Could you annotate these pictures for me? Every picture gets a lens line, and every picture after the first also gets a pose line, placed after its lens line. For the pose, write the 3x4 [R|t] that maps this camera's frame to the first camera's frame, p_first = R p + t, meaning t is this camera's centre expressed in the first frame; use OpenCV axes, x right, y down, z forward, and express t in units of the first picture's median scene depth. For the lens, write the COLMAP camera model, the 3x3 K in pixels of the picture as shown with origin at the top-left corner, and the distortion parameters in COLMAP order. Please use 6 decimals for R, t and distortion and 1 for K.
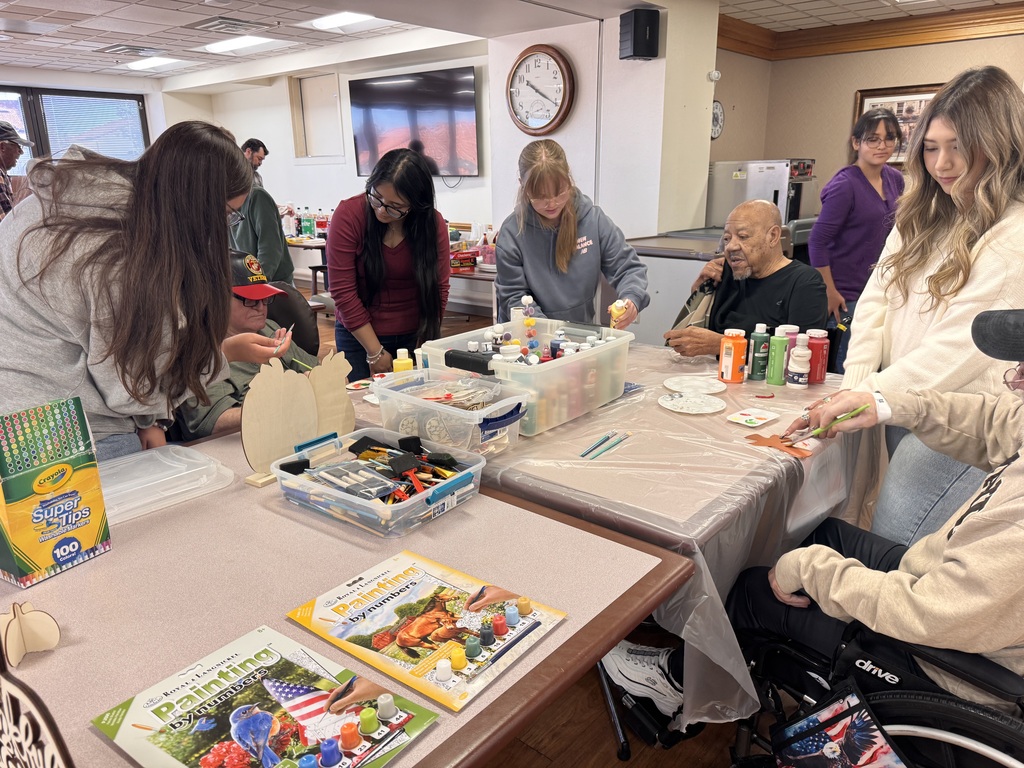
lens RADIAL K [[722.4, 0, 512.0], [0, 722.4, 384.0], [0, 0, 1]] dist [-0.031534, 0.001213]
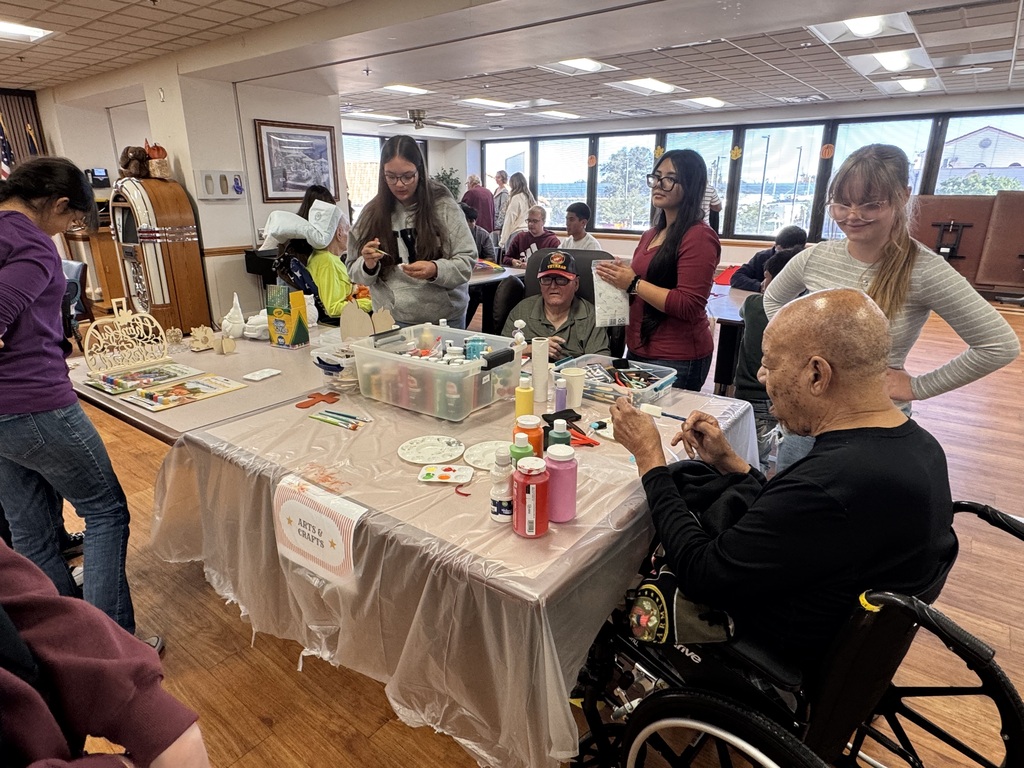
lens RADIAL K [[604.2, 0, 512.0], [0, 604.2, 384.0], [0, 0, 1]] dist [0.001833, 0.000441]
pose [[0.050146, 0.321179, -0.945690, 0.857543], [-0.281138, 0.913132, 0.295214, -0.283232], [0.958356, 0.251065, 0.136086, 0.815746]]
